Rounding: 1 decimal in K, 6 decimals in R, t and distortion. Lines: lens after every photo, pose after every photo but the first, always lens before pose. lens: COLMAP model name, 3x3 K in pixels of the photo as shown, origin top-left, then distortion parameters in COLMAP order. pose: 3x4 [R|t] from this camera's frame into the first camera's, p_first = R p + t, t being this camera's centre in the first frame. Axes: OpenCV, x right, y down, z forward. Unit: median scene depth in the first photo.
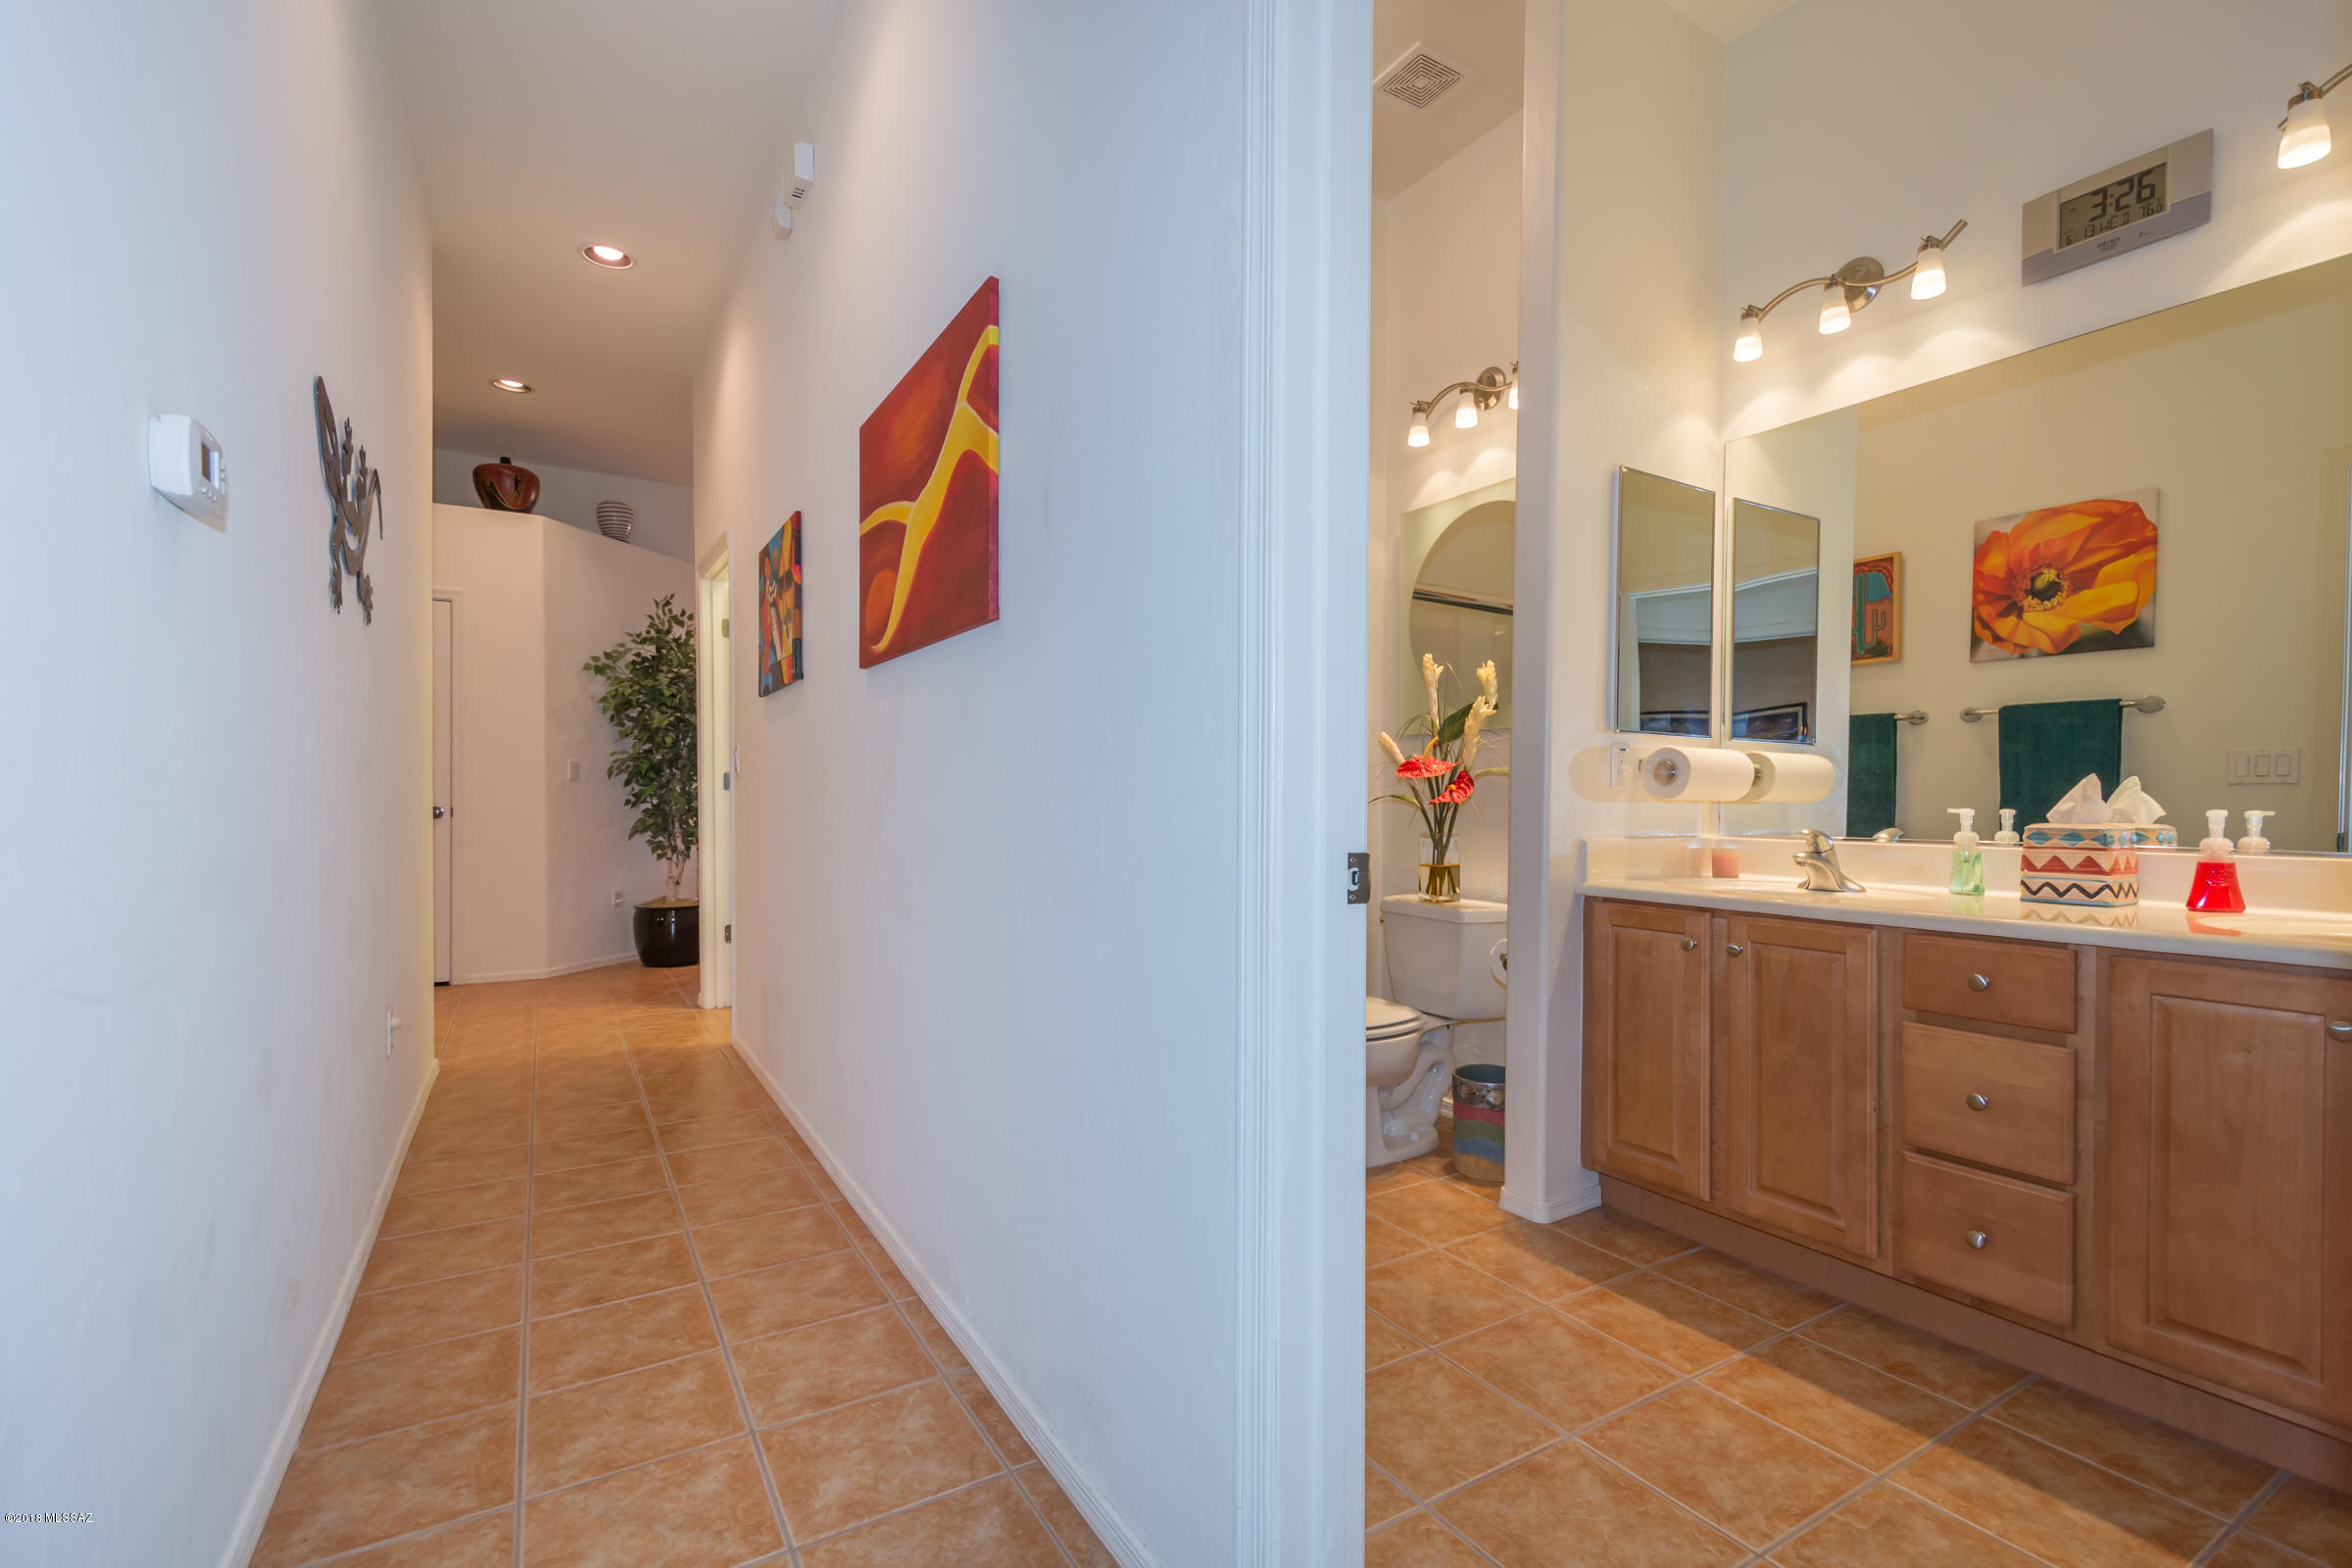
lens RADIAL K [[1049.5, 0, 1177.0], [0, 1049.5, 786.7], [0, 0, 1]] dist [0.012902, 0.000316]
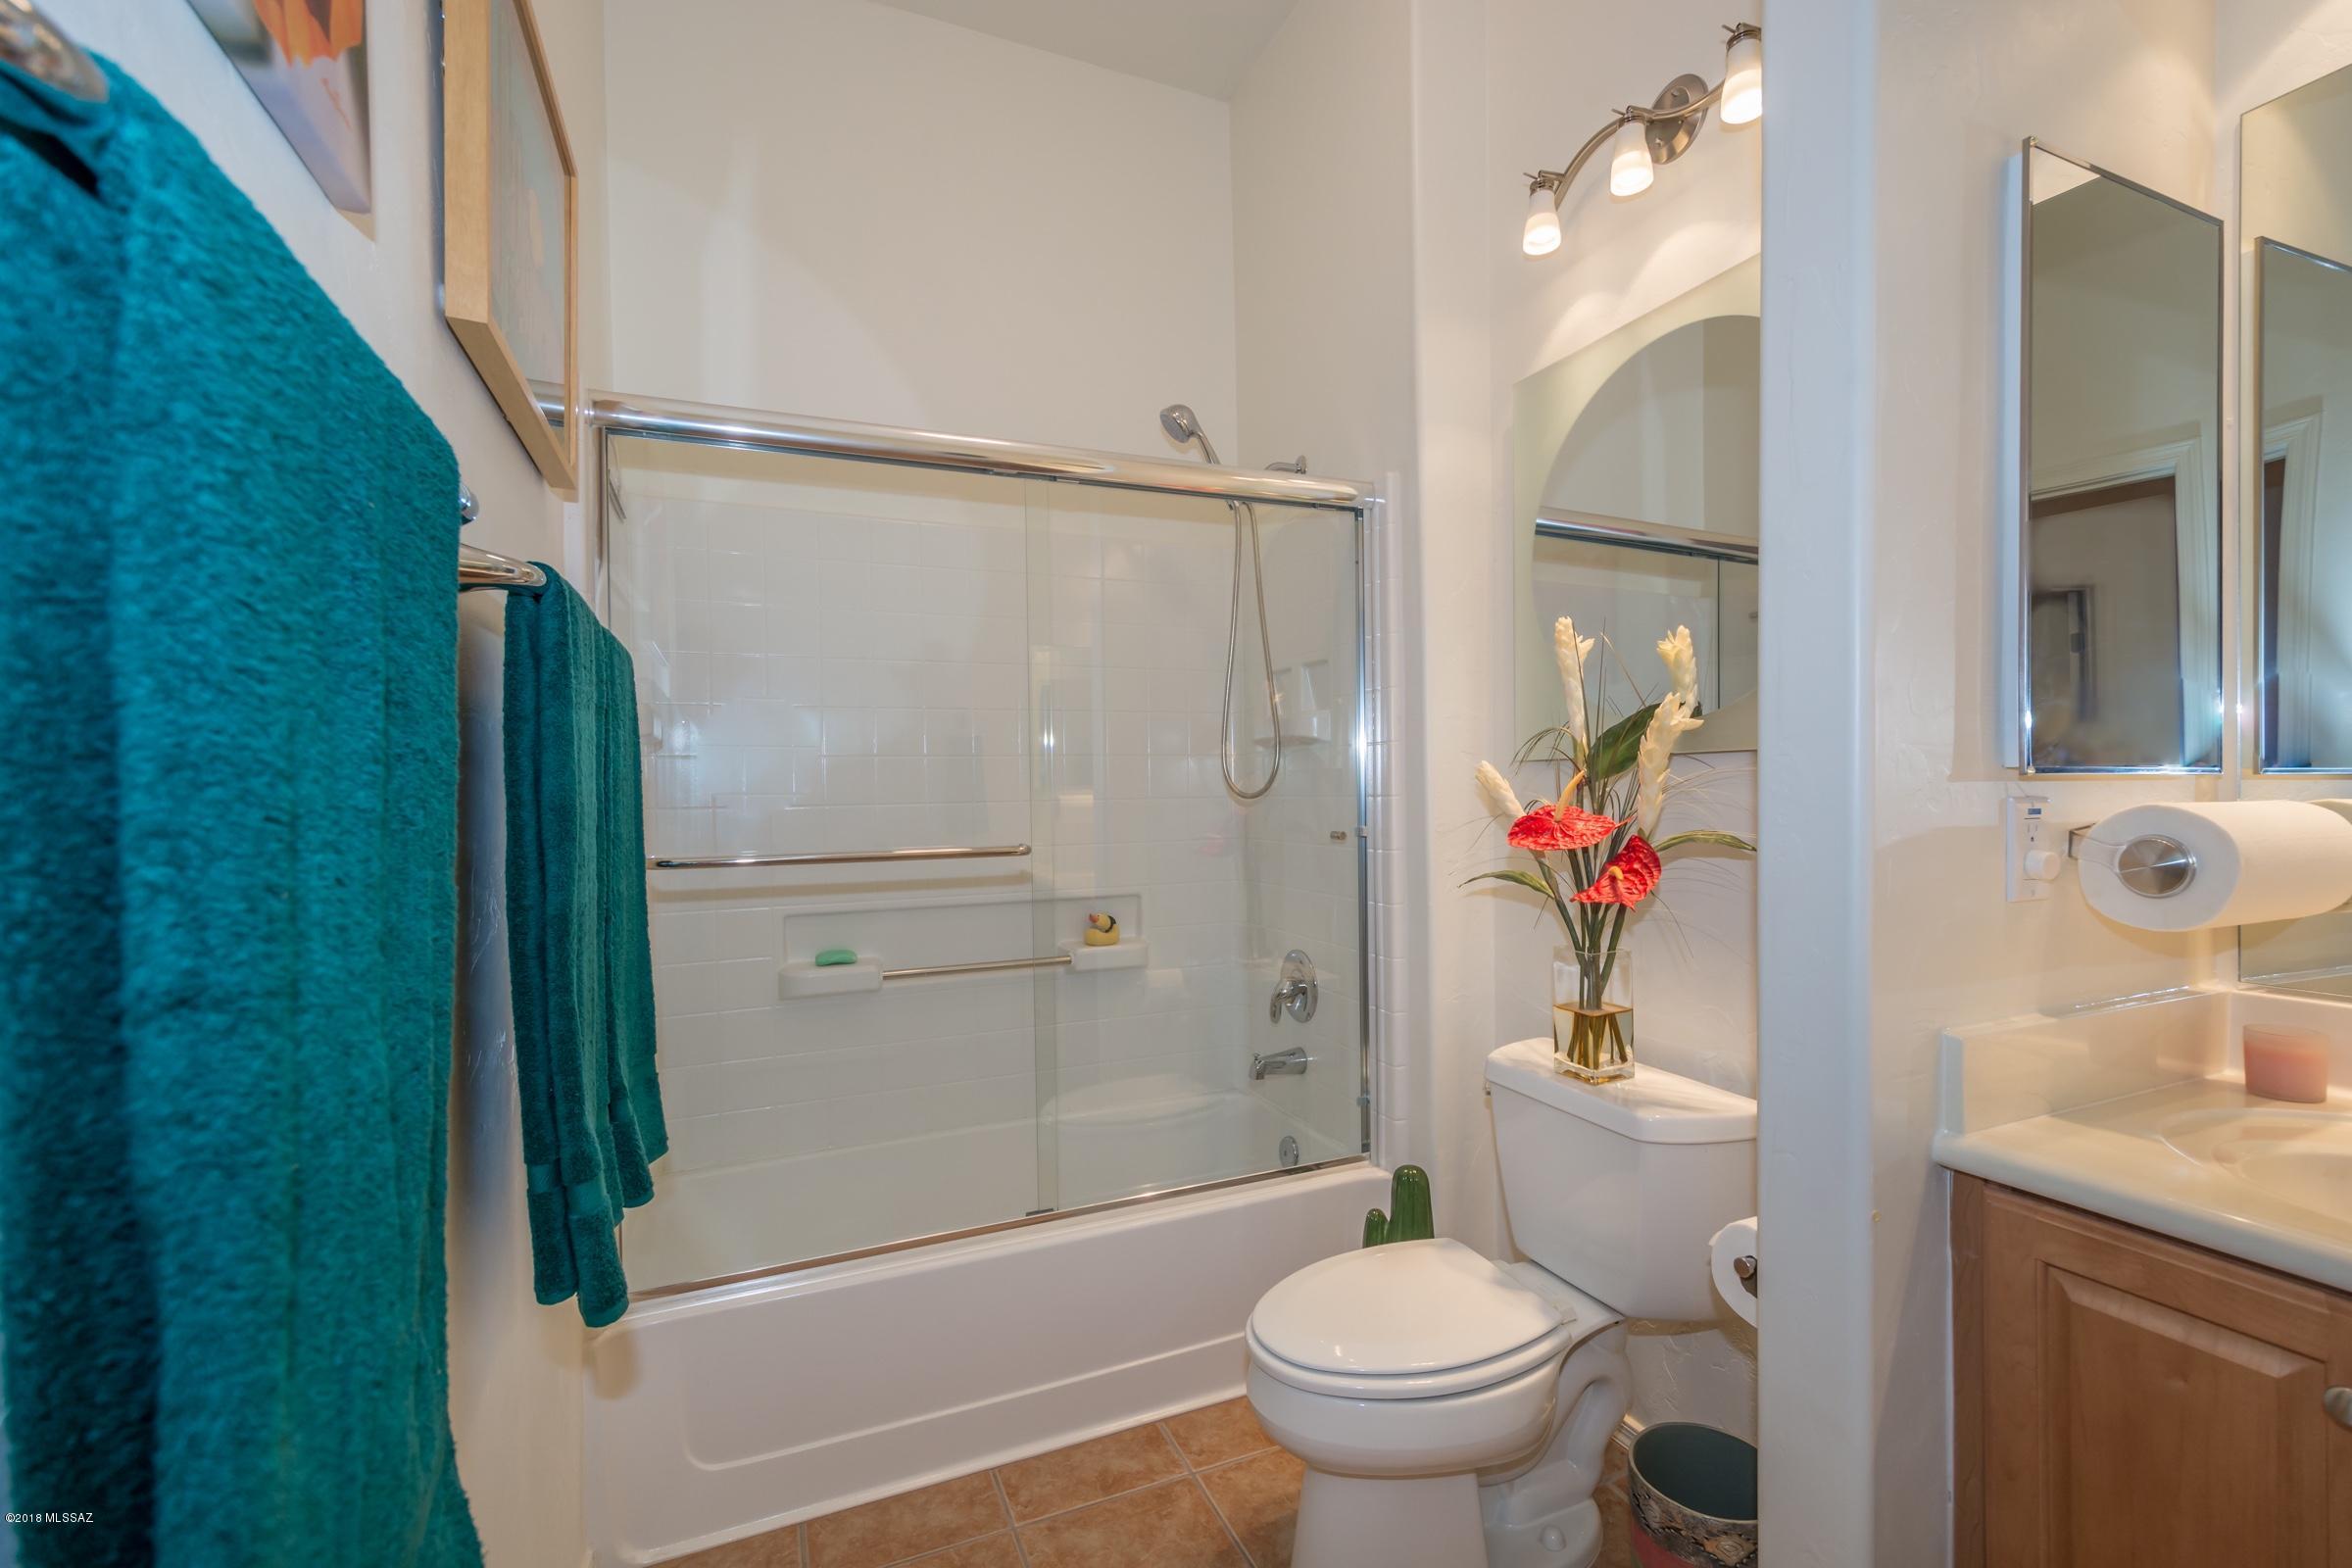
lens RADIAL K [[1049.5, 0, 1185.3], [0, 1049.5, 792.2], [0, 0, 1]] dist [0.012902, 0.000316]
pose [[0.992019, -0.017987, -0.124795, 0.111644], [0.018733, 0.999813, 0.004809, -0.042349], [0.124686, -0.007109, 0.992171, 0.438839]]
